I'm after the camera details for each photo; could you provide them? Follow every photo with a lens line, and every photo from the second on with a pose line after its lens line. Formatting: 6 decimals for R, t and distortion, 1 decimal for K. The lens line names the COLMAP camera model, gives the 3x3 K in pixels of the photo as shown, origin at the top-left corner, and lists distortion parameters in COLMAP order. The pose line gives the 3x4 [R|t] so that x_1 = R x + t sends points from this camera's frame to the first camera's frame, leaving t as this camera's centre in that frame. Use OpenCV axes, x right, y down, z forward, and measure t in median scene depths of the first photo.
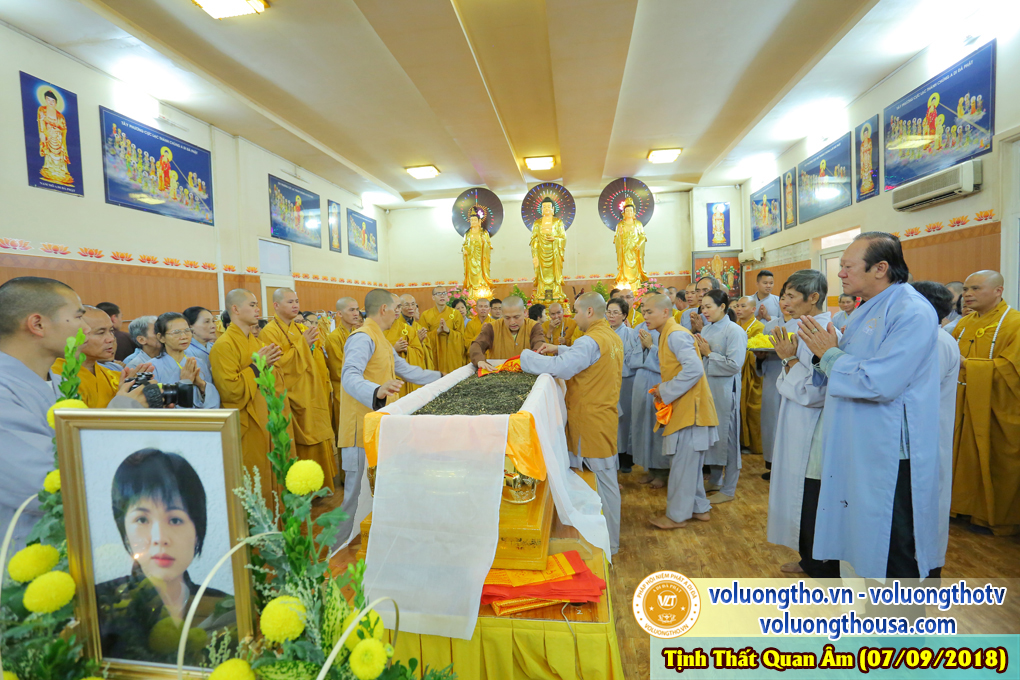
lens RADIAL K [[495.5, 0, 505.6], [0, 495.5, 339.5], [0, 0, 1]] dist [-0.071844, 0.029066]
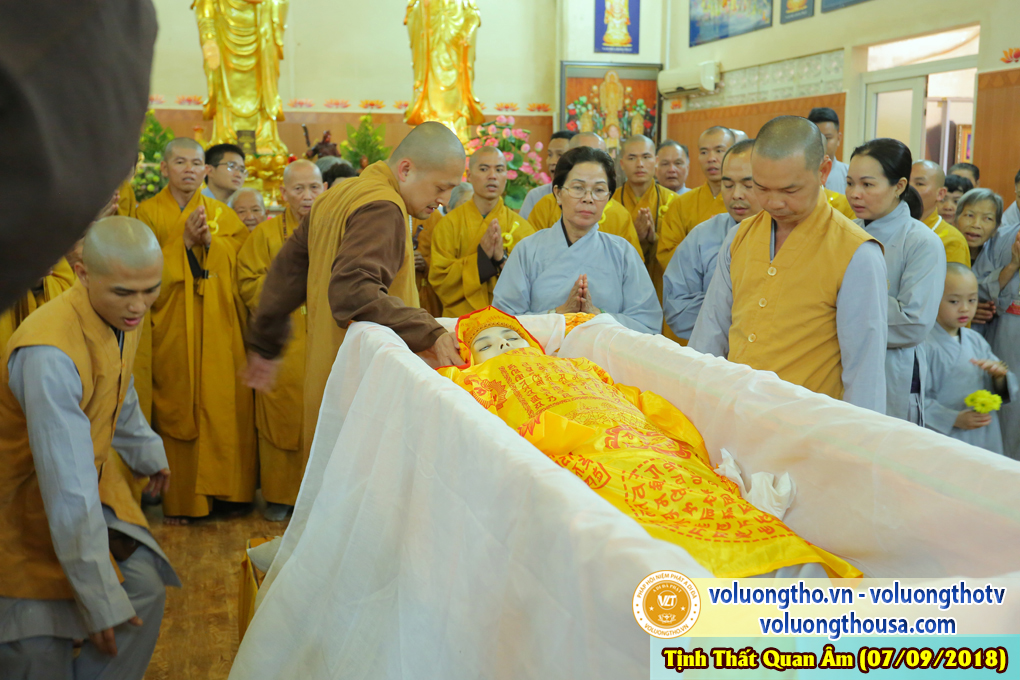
lens RADIAL K [[1108.8, 0, 510.0], [0, 1108.8, 340.0], [0, 0, 1]] dist [0.000753, 0.179546]
pose [[0.906482, -0.022295, 0.421655, -0.119497], [-0.009416, 0.997289, 0.072974, -0.000788], [-0.422139, -0.070120, 0.903815, 0.128780]]
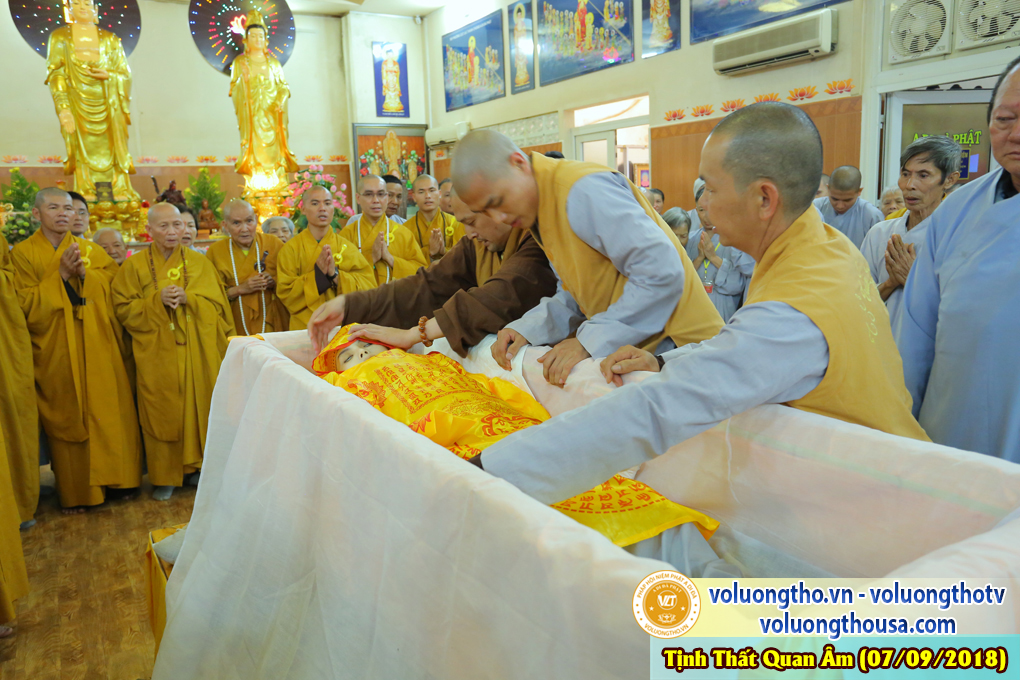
lens RADIAL K [[784.9, 0, 505.1], [0, 784.9, 339.7], [0, 0, 1]] dist [-0.030119, 0.069324]
pose [[0.780532, -0.096935, 0.617554, -0.116338], [0.046256, 0.994152, 0.097585, -0.003109], [-0.623402, -0.047603, 0.780451, 0.175134]]
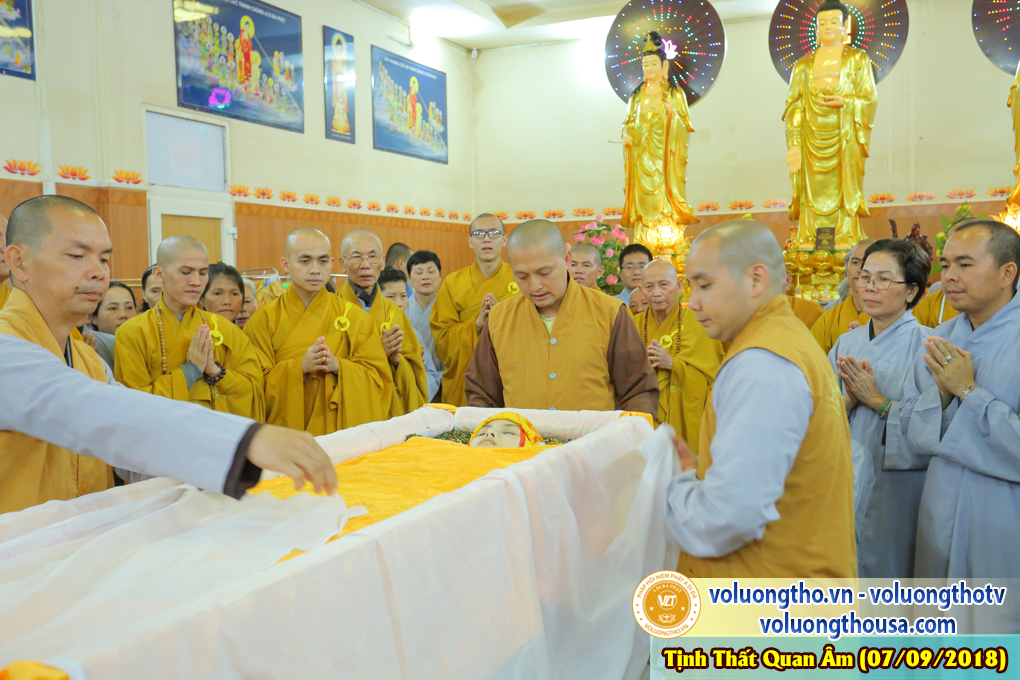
lens RADIAL K [[1048.7, 0, 502.9], [0, 1048.7, 340.4], [0, 0, 1]] dist [-0.002903, 0.131384]
pose [[0.961920, 0.033444, -0.271277, 0.084635], [-0.032264, 0.999441, 0.008810, -0.007651], [0.271420, 0.000278, 0.962461, 0.114122]]
